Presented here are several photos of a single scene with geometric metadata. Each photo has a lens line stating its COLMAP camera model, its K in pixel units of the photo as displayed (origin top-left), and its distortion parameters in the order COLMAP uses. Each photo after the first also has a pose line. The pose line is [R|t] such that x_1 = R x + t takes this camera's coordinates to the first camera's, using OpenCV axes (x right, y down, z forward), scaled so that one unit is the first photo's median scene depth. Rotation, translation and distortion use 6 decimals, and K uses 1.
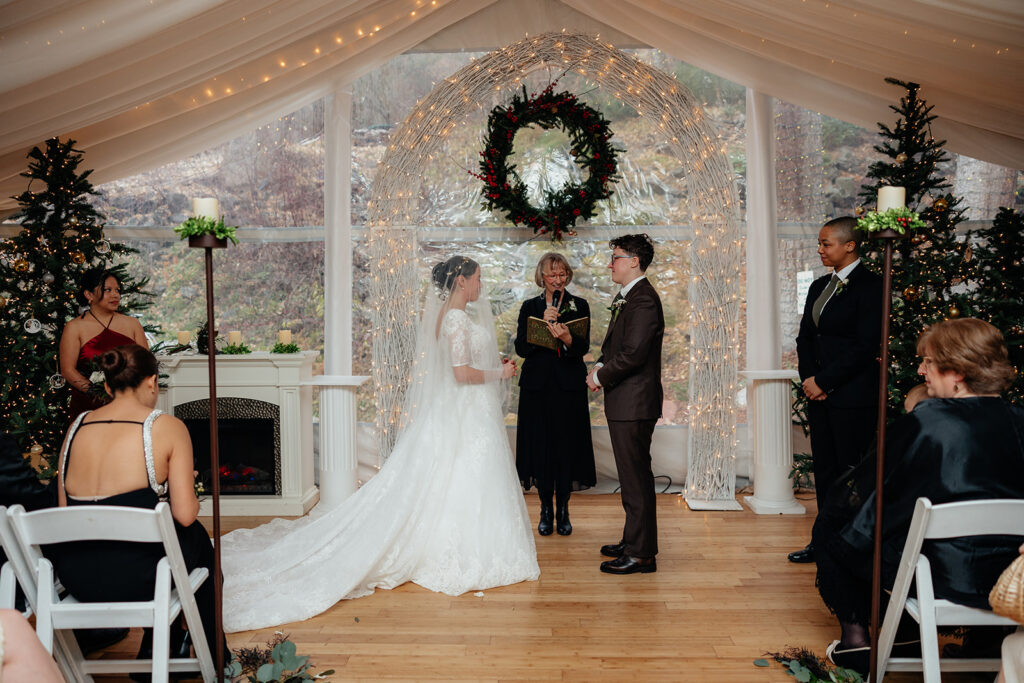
lens RADIAL K [[809.8, 0, 516.9], [0, 809.8, 339.9], [0, 0, 1]] dist [0.006465, 0.001682]
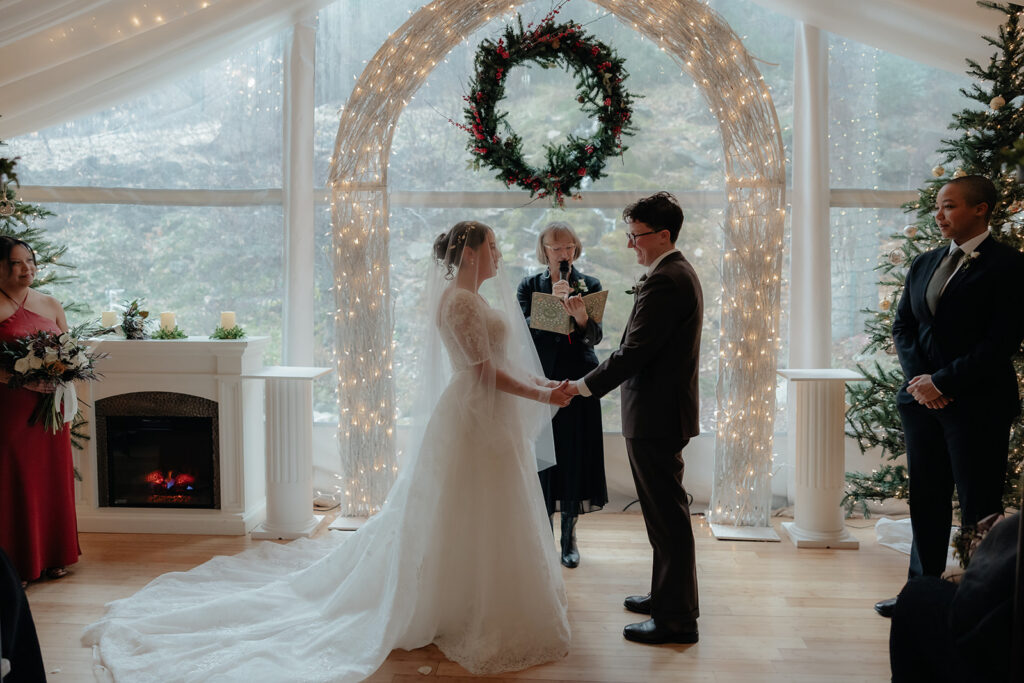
lens RADIAL K [[849.8, 0, 502.6], [0, 849.8, 342.5], [0, 0, 1]] dist [0.004732, 0.006090]
pose [[0.999135, 0.015807, -0.038452, 0.029969], [-0.014870, 0.999589, 0.024529, -0.005858], [0.038824, -0.023936, 0.998959, 0.140304]]
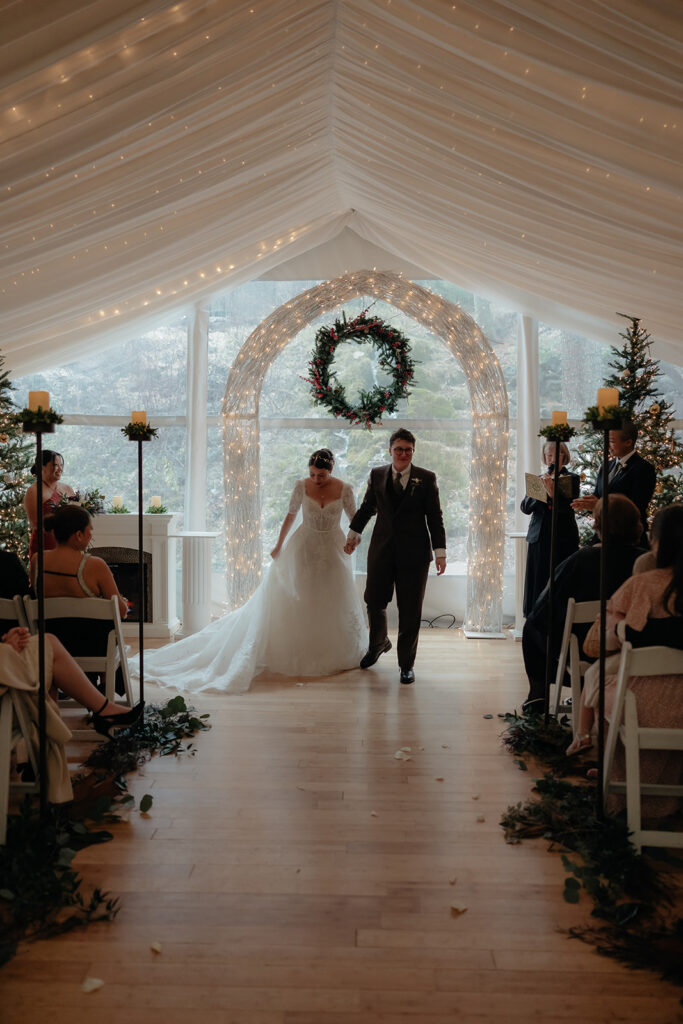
lens RADIAL K [[756.3, 0, 341.5], [0, 756.3, 512.0], [0, 0, 1]] dist [0.006792, 0.003519]
pose [[0.999886, 0.015075, 0.001129, 0.009237], [-0.015075, 0.999886, -0.000006, 0.009315], [-0.001129, -0.000011, 0.999999, -0.215361]]
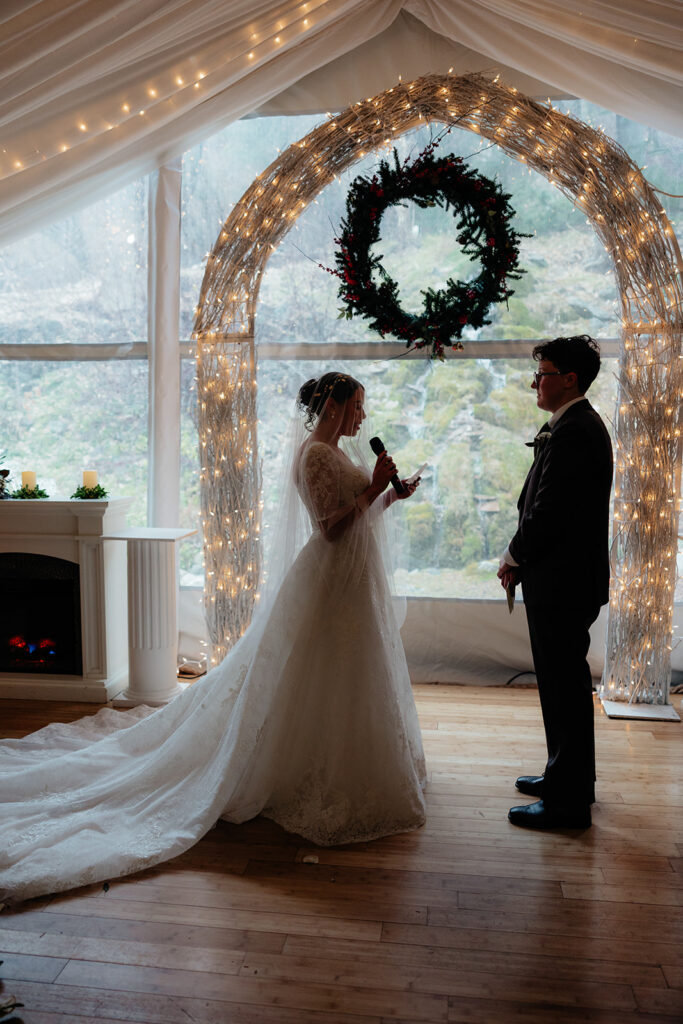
lens RADIAL K [[873.2, 0, 319.9], [0, 873.2, 517.7], [0, 0, 1]] dist [0.010340, 0.001103]
pose [[0.993006, 0.020557, -0.116258, 0.040637], [-0.015862, 0.999026, 0.041172, -0.004148], [0.116991, -0.039040, 0.992365, 0.172221]]
